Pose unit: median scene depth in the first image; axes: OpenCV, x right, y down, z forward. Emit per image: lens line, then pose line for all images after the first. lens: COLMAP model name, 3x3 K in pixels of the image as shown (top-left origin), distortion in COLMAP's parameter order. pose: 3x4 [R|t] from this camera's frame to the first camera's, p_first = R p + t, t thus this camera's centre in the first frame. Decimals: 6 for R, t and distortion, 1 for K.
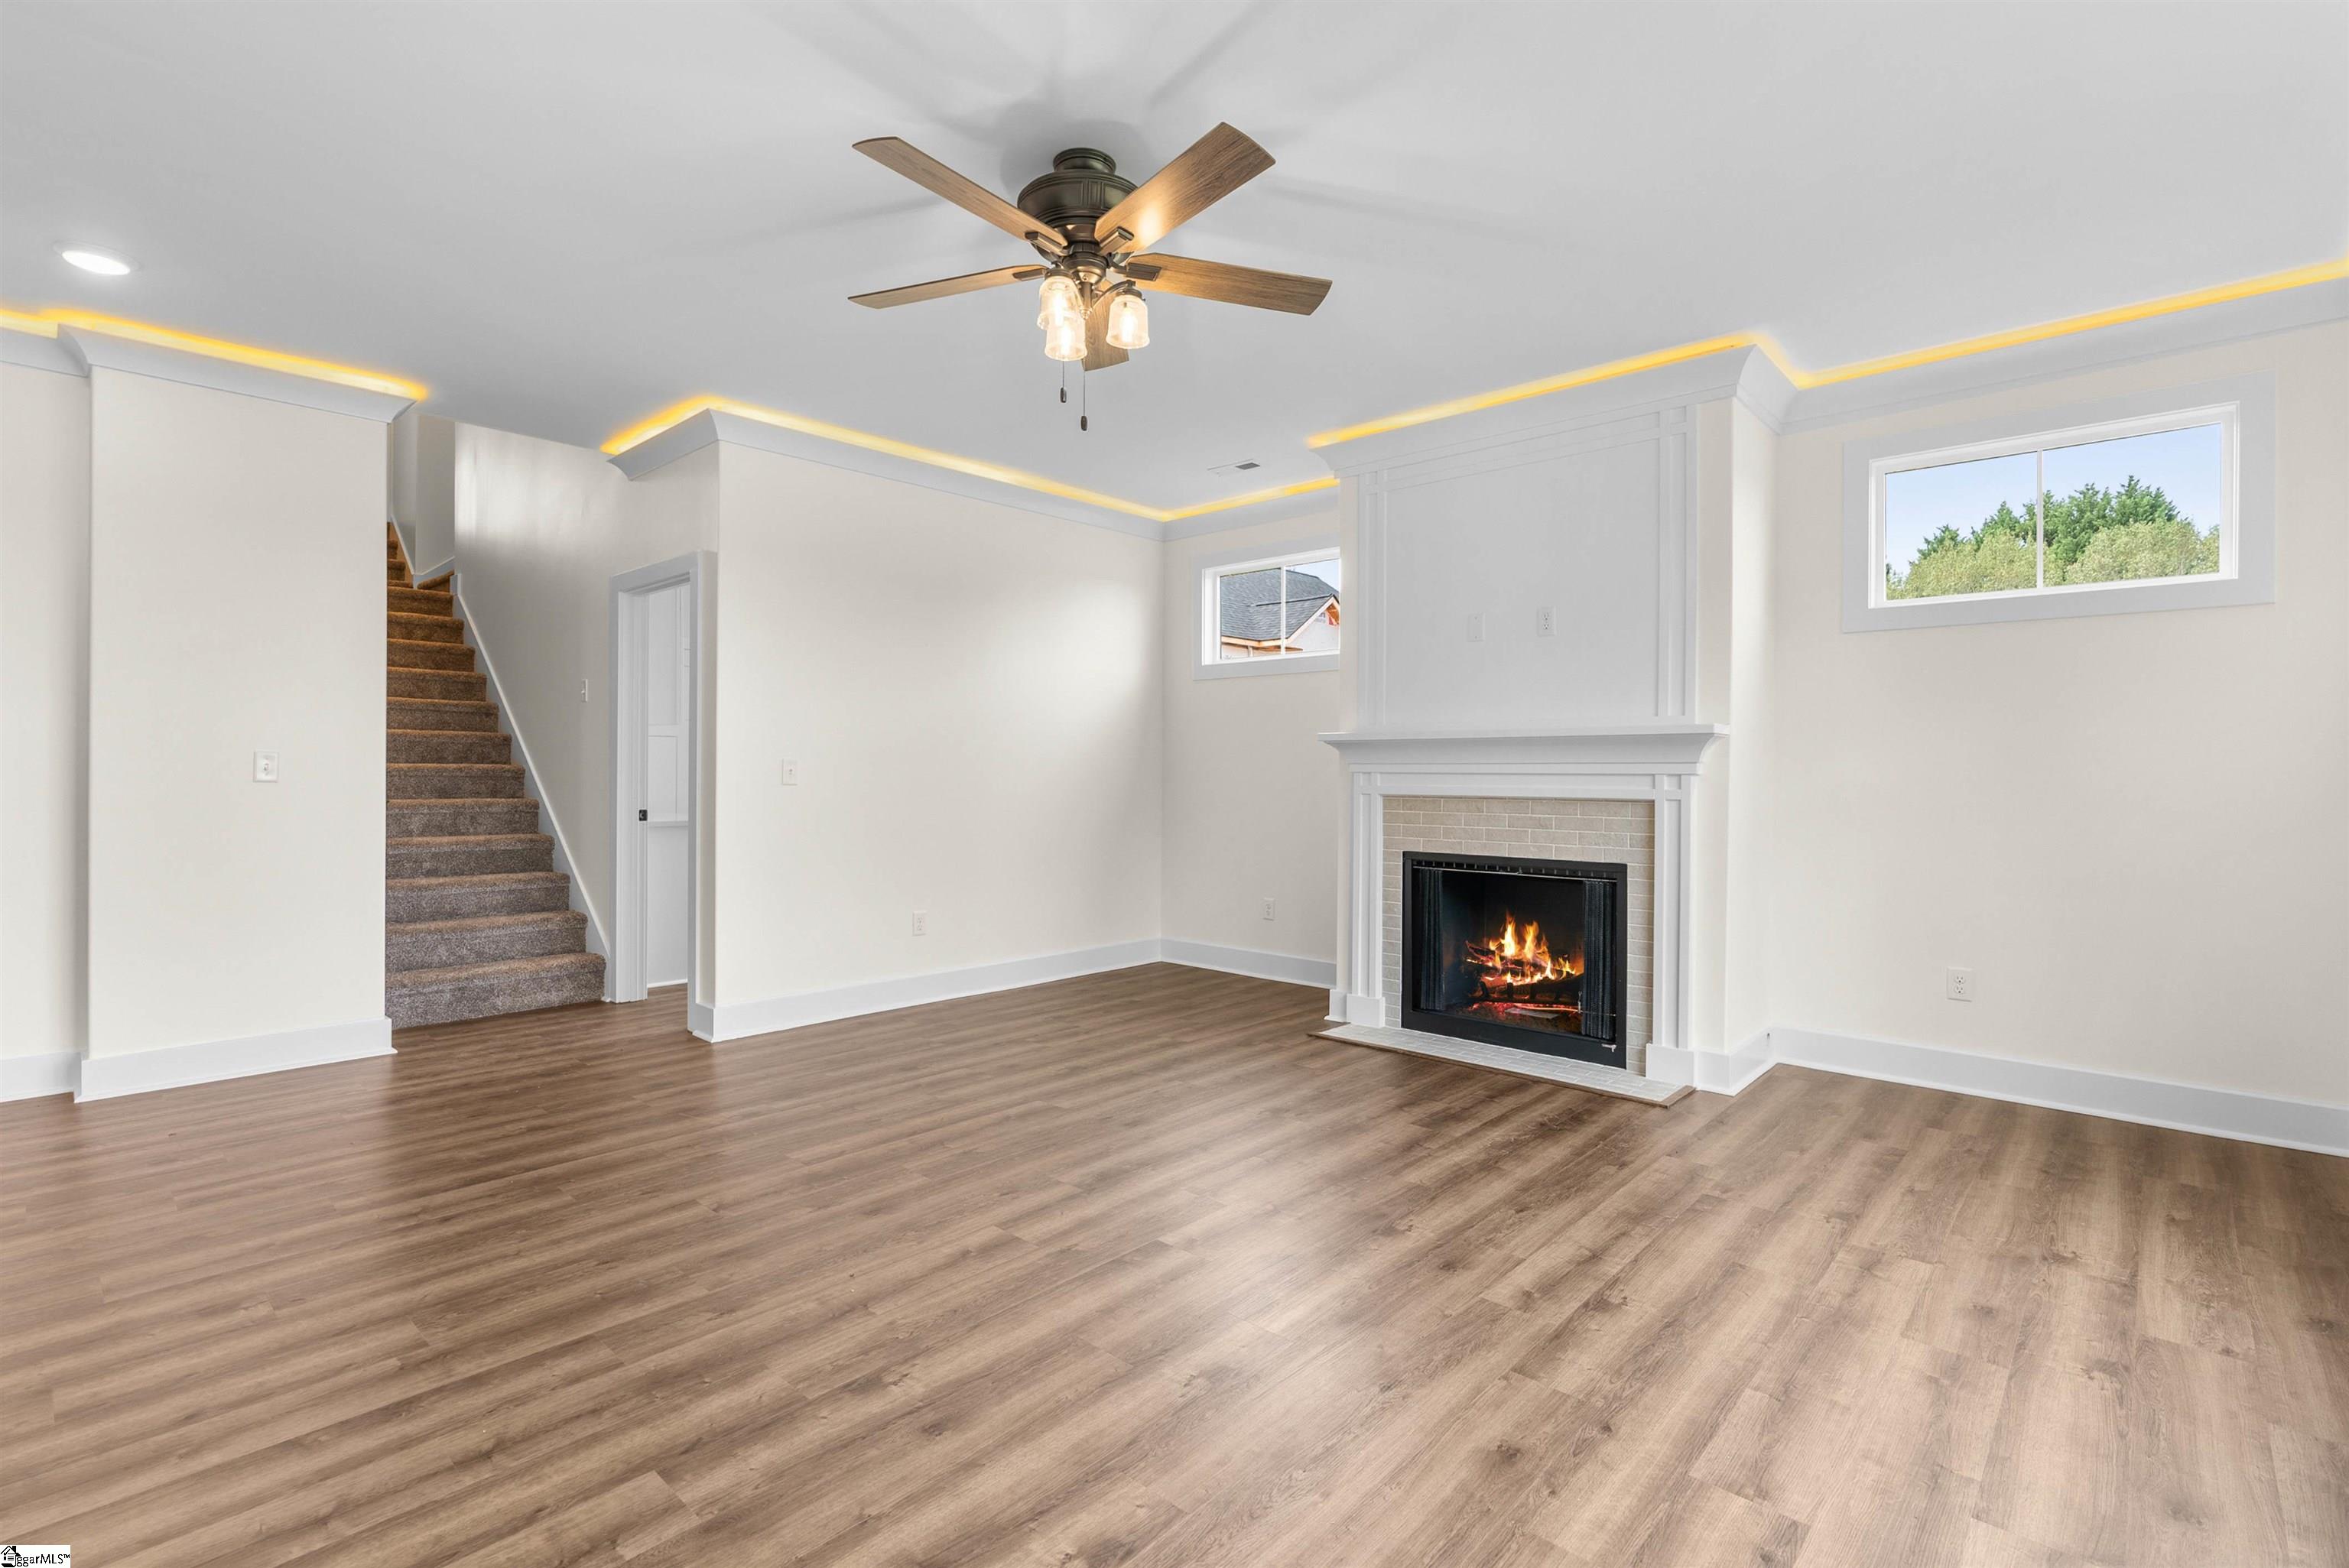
lens RADIAL K [[1072.0, 0, 1179.0], [0, 1072.0, 778.3], [0, 0, 1]] dist [-0.009293, 0.000263]
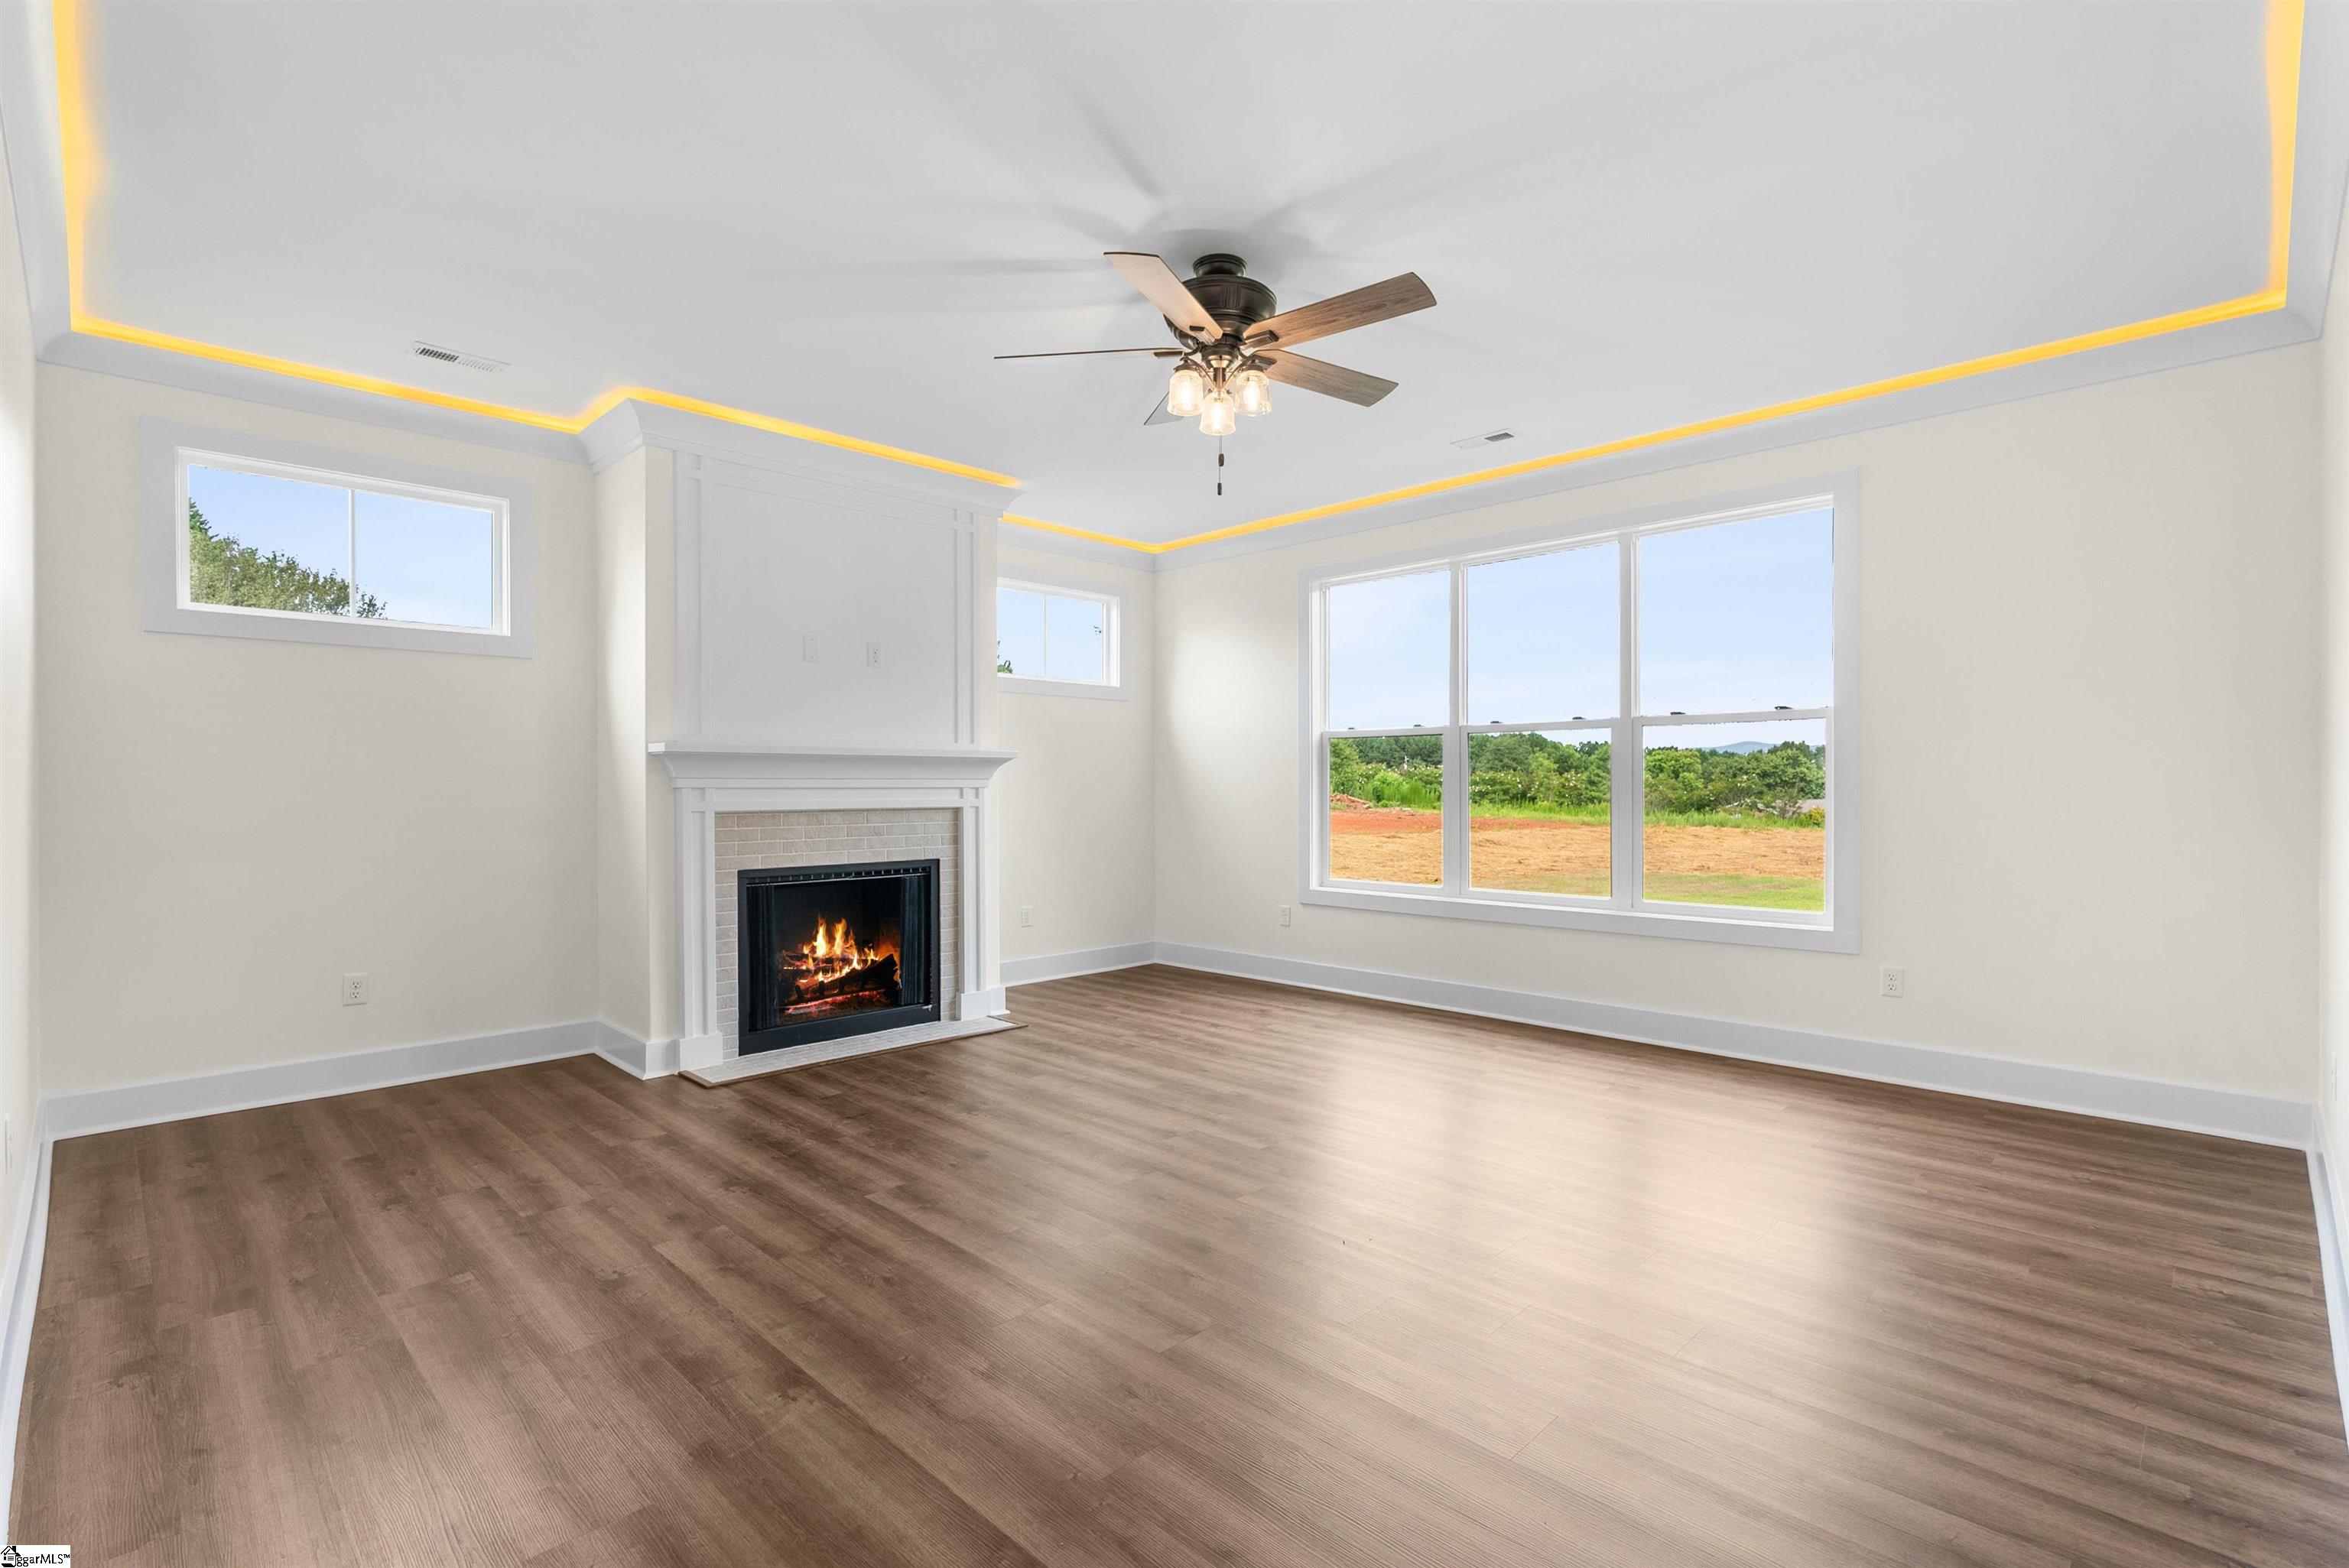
lens RADIAL K [[1072.0, 0, 1179.0], [0, 1072.0, 778.3], [0, 0, 1]] dist [-0.009293, 0.000263]
pose [[0.057137, -0.001355, 0.998365, -0.772053], [0.003385, 0.999994, 0.001163, -0.014713], [-0.998361, 0.003314, 0.057141, 0.593943]]
